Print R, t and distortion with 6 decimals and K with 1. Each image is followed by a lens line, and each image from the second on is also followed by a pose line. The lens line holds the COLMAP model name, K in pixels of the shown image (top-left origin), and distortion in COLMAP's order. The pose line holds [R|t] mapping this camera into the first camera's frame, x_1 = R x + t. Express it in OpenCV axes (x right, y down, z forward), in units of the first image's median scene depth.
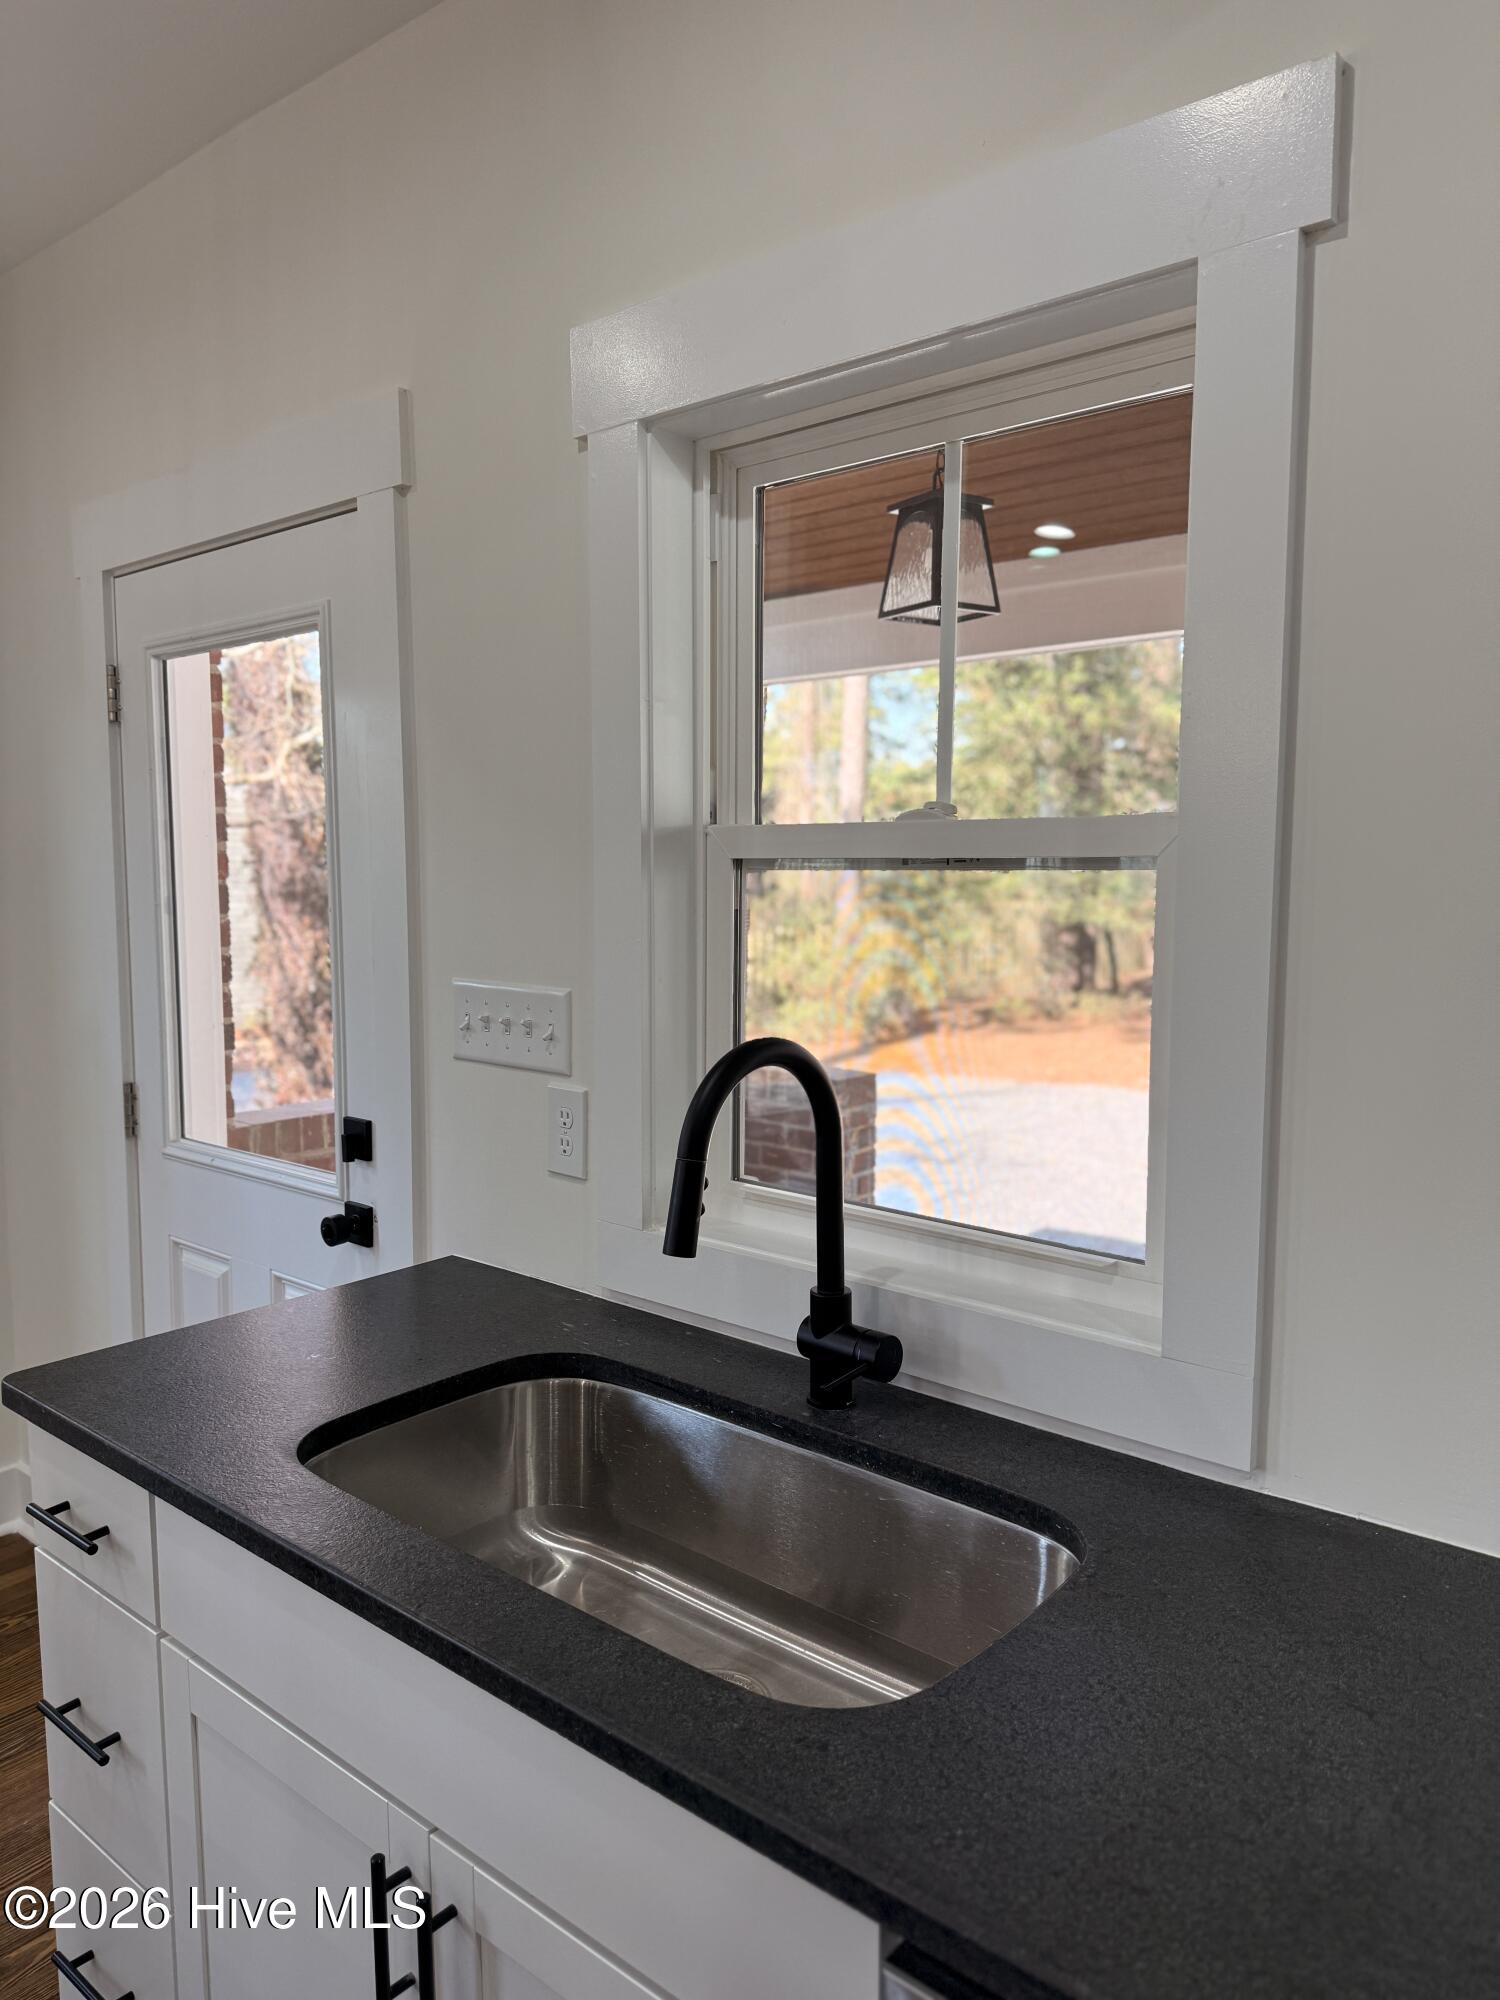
lens RADIAL K [[1398.1, 0, 750.0], [0, 1398.1, 1000.0], [0, 0, 1]] dist [0.078899, -0.099181]
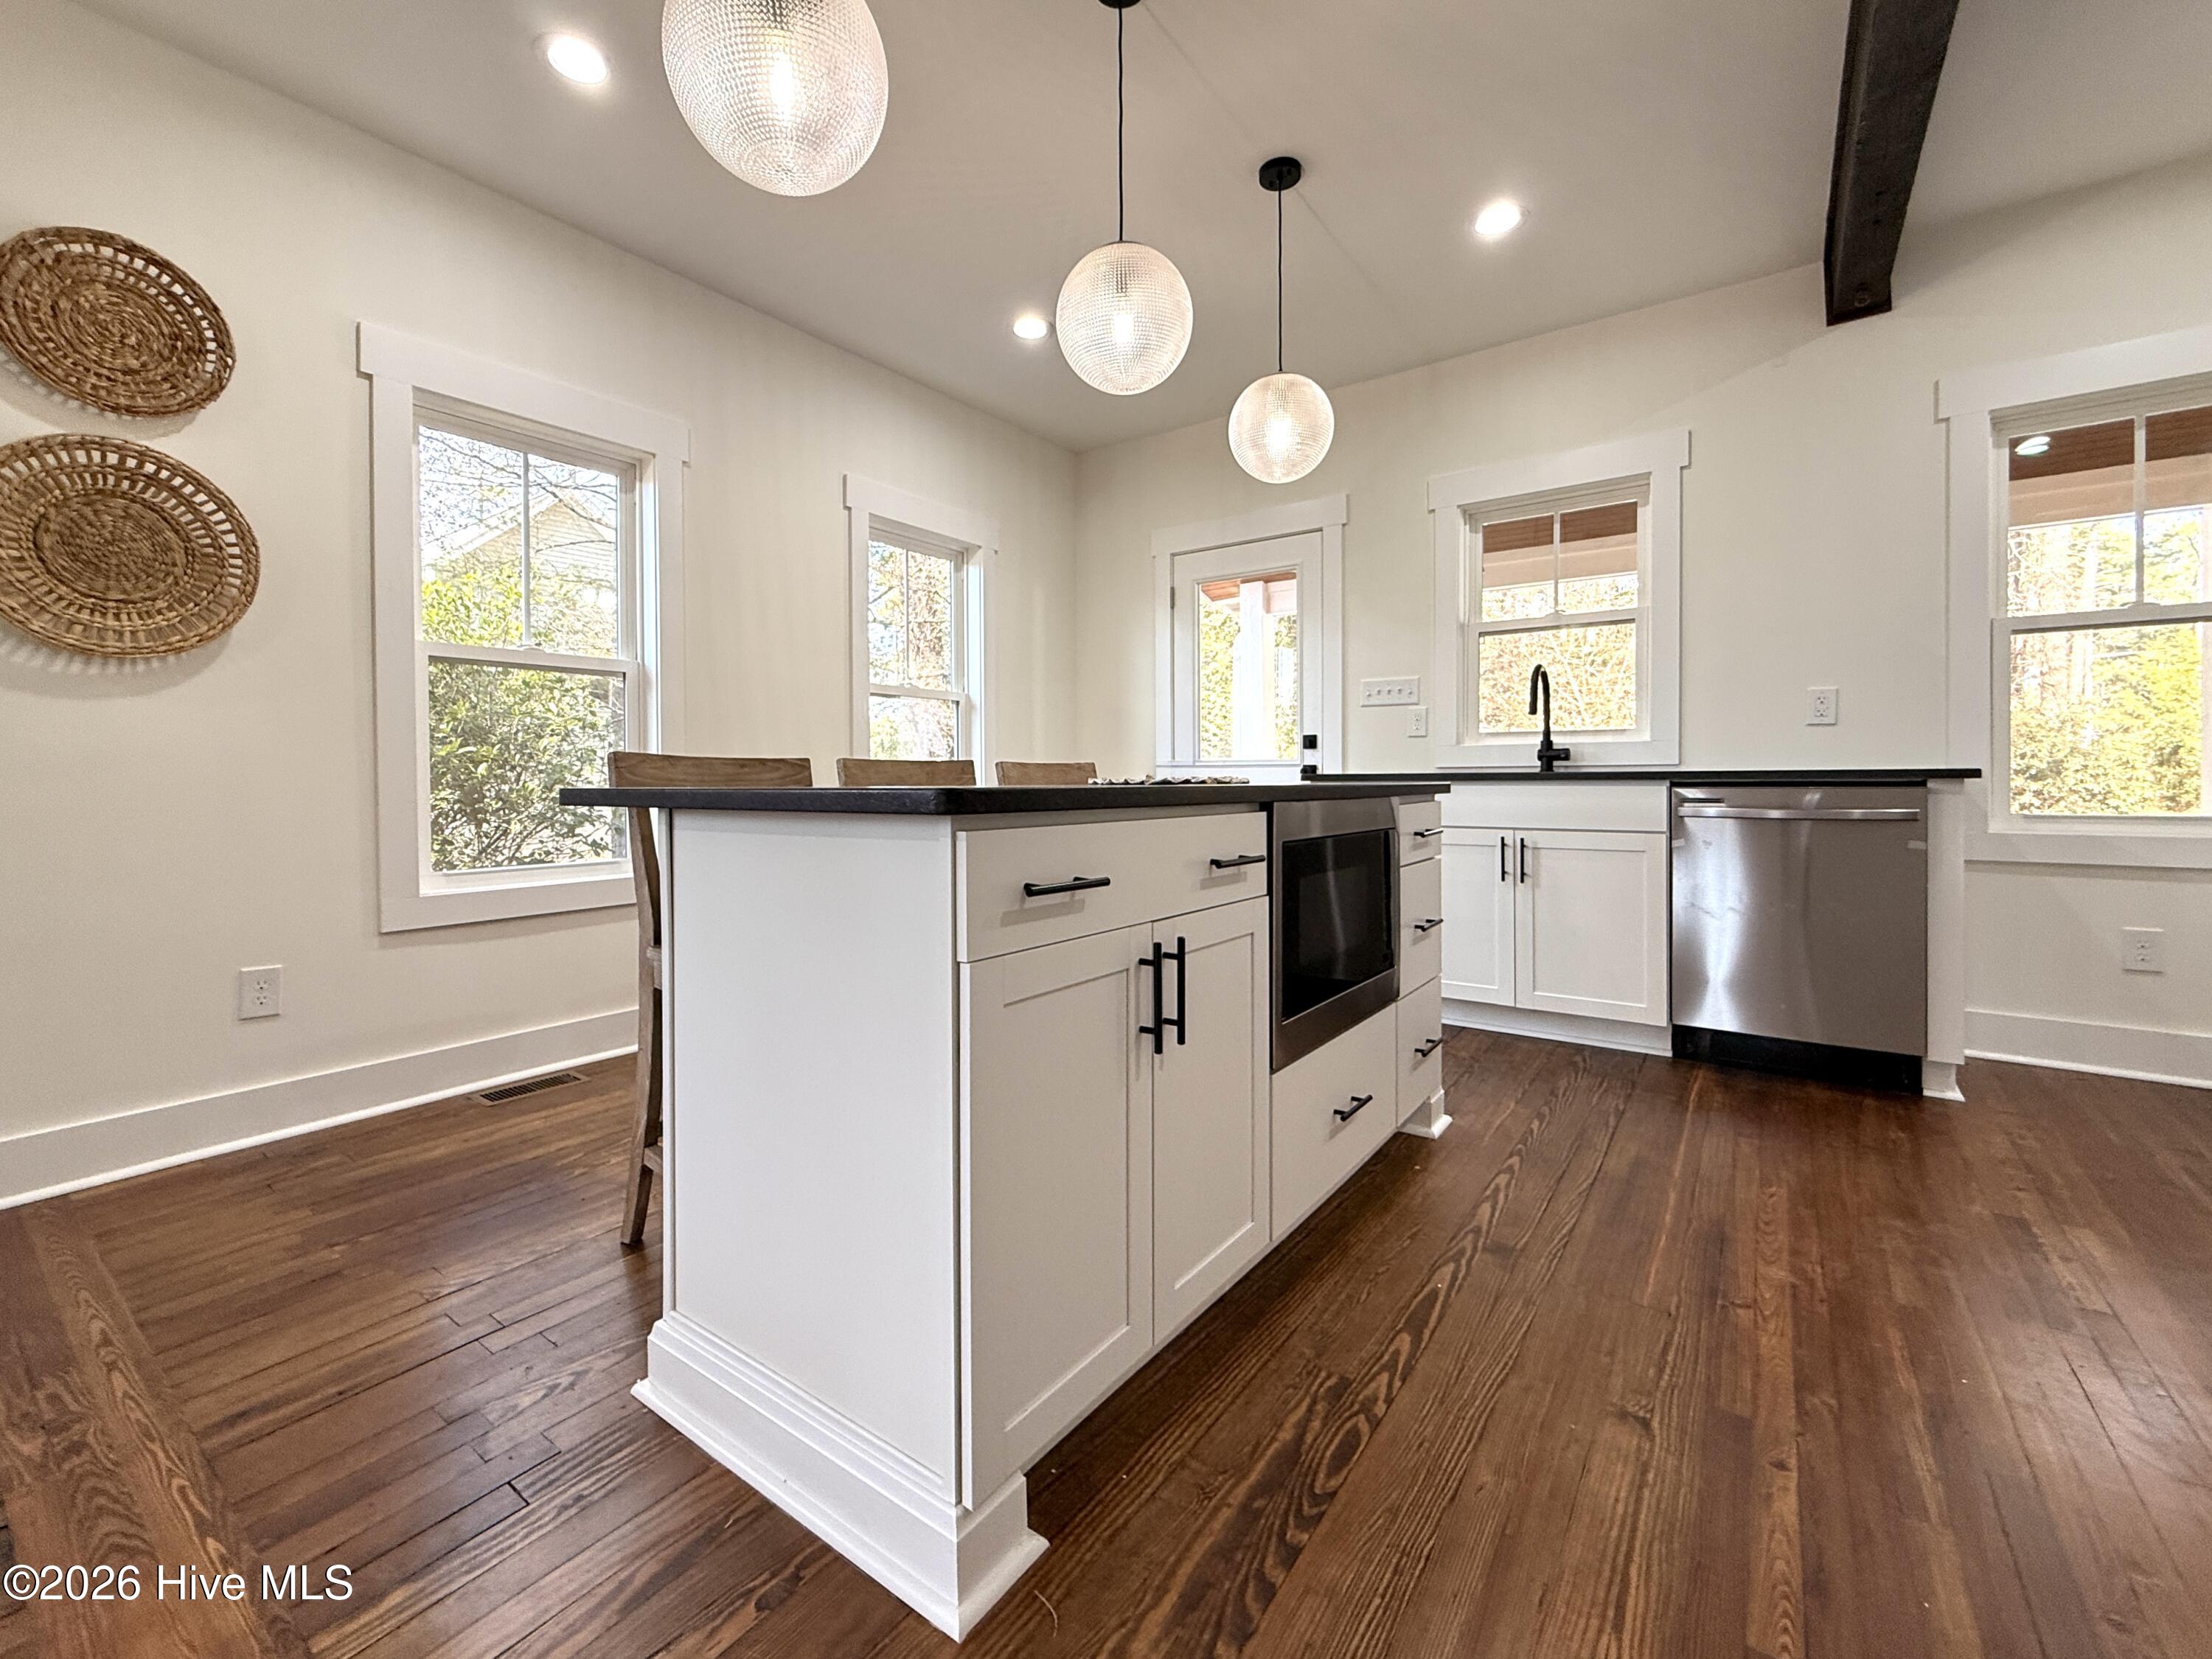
lens RADIAL K [[927.7, 0, 1093.8], [0, 927.7, 786.4], [0, 0, 1]] dist [0.002454, 0.000375]
pose [[0.997136, -0.000215, 0.075624, -1.090020], [0.007083, 0.995866, -0.090560, 0.453375], [-0.075292, 0.090837, 0.993016, -1.075456]]
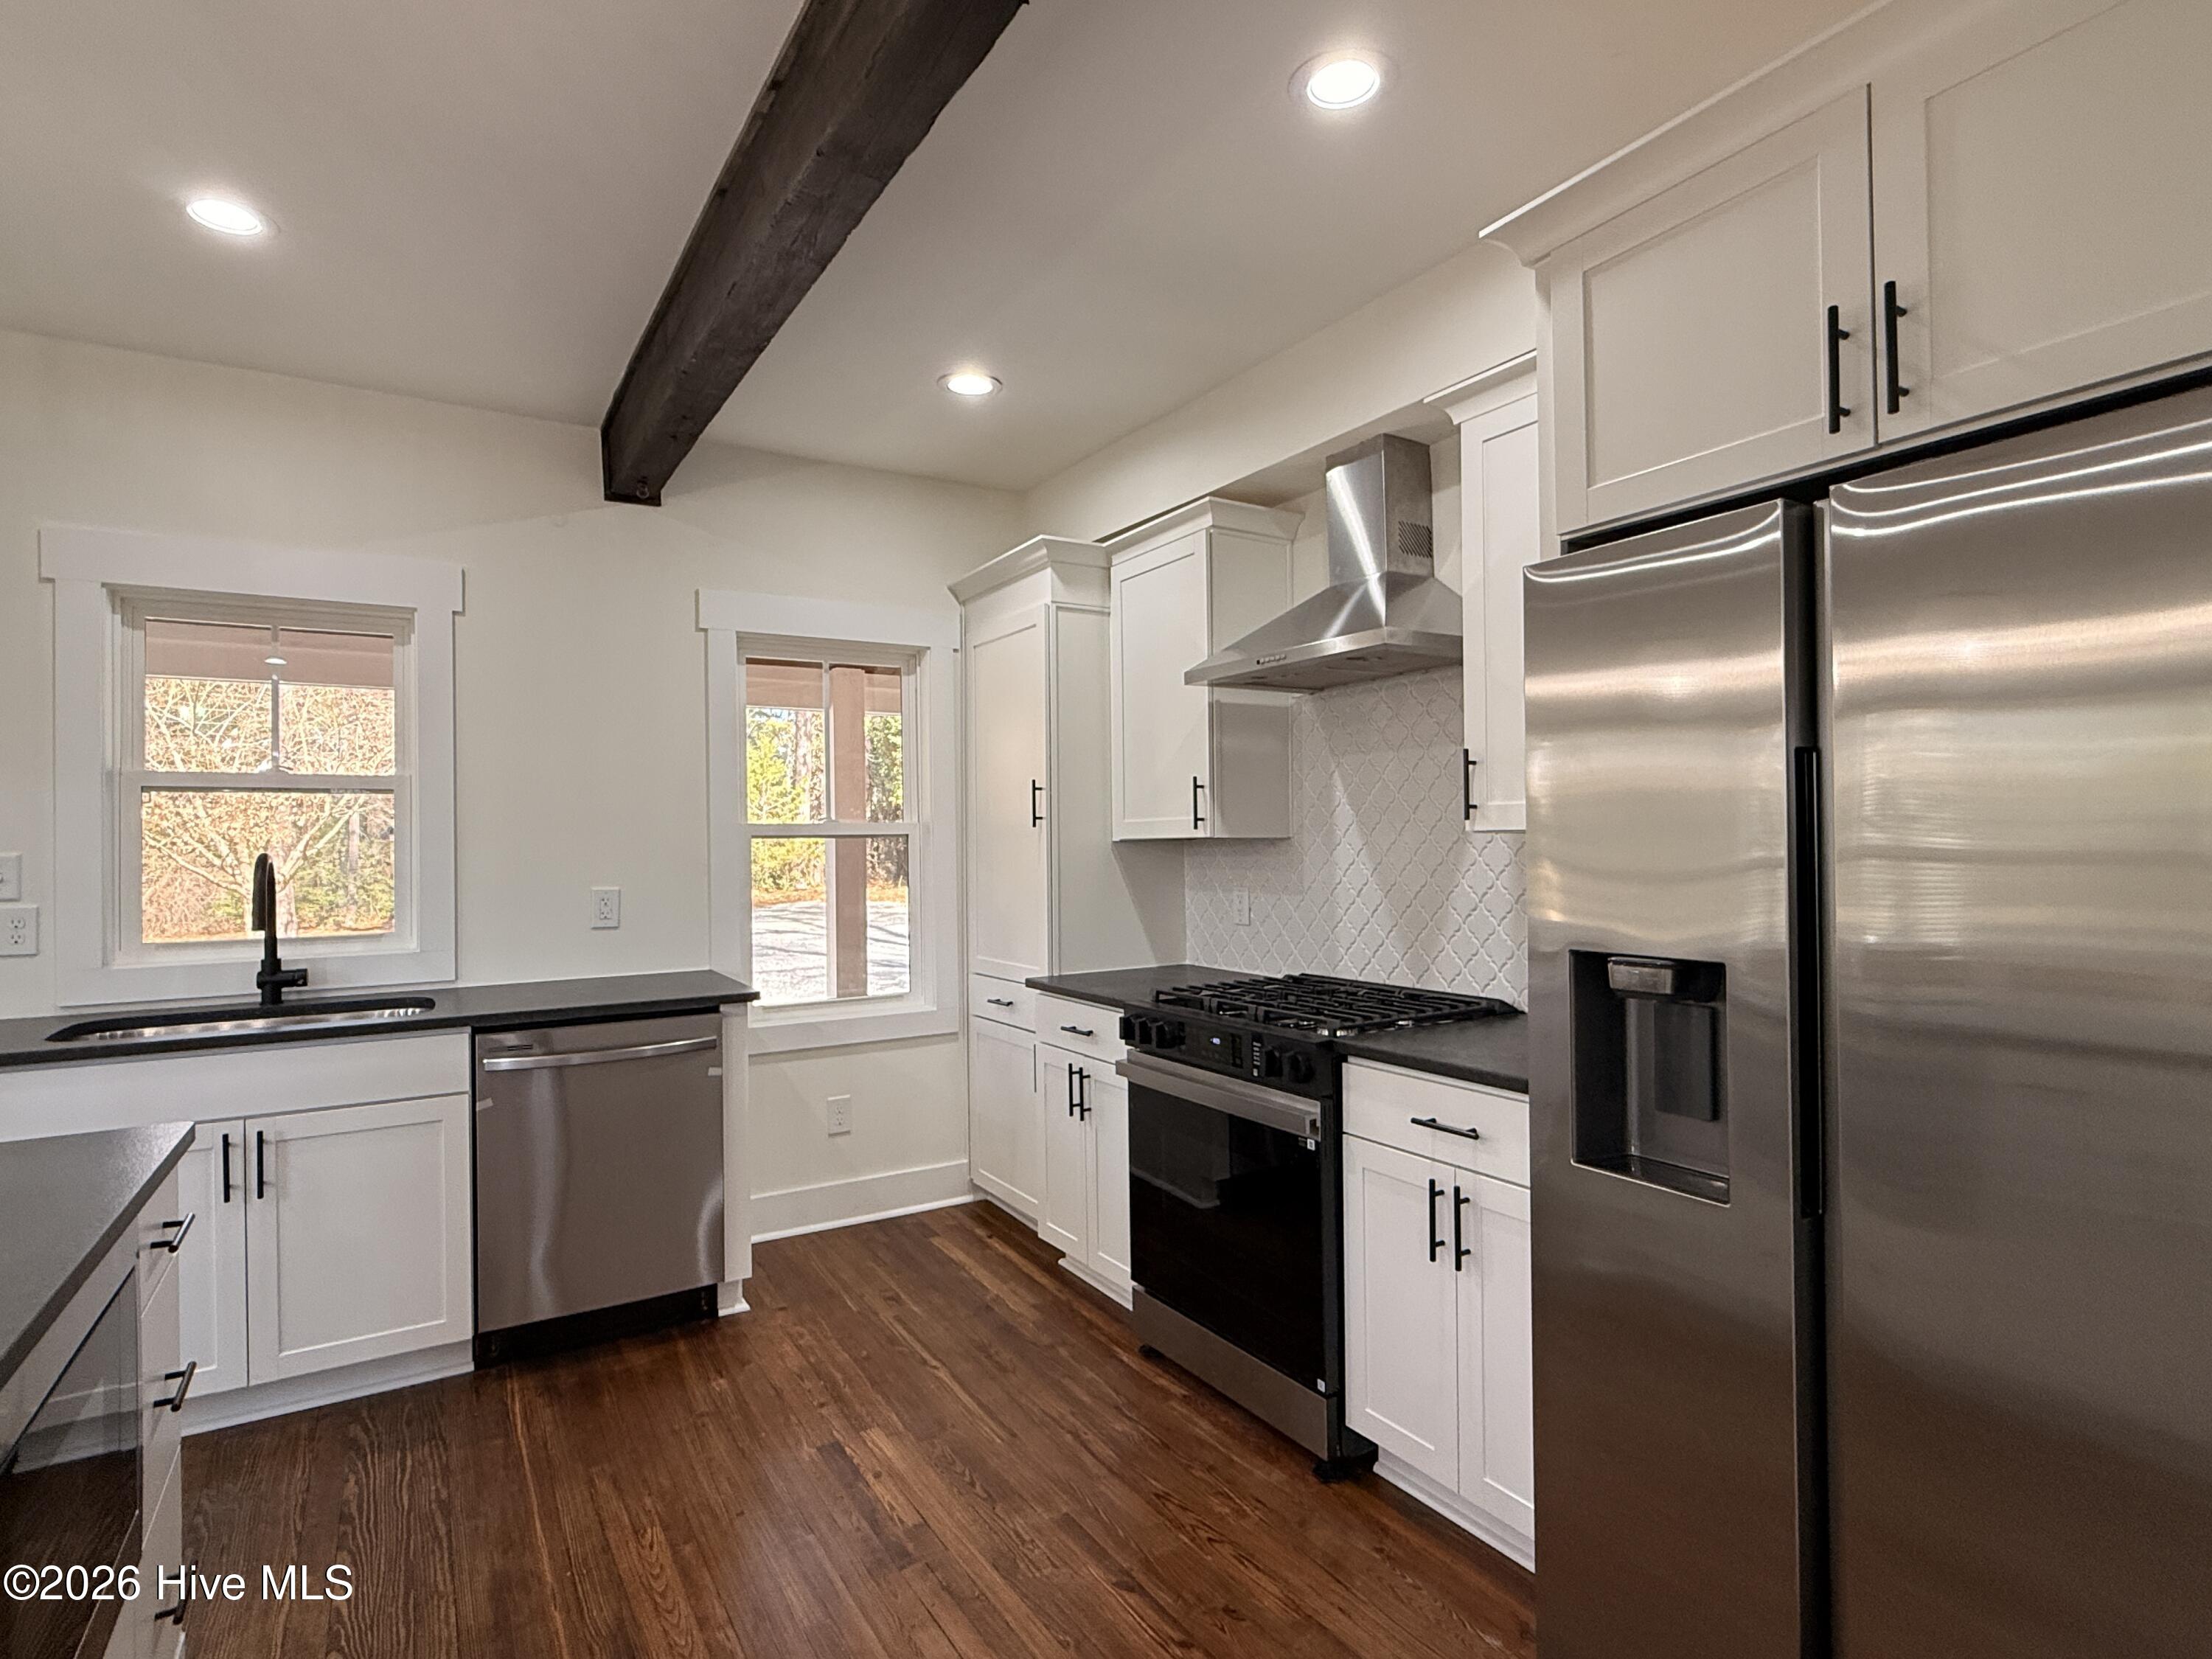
lens RADIAL K [[1120.2, 0, 1102.8], [0, 1120.2, 835.7], [0, 0, 1]] dist [-0.000342, -0.000757]
pose [[0.304923, 0.004035, 0.952368, -1.177831], [0.107272, 0.993482, -0.038555, 0.192517], [-0.946316, 0.113918, 0.302503, -0.867607]]
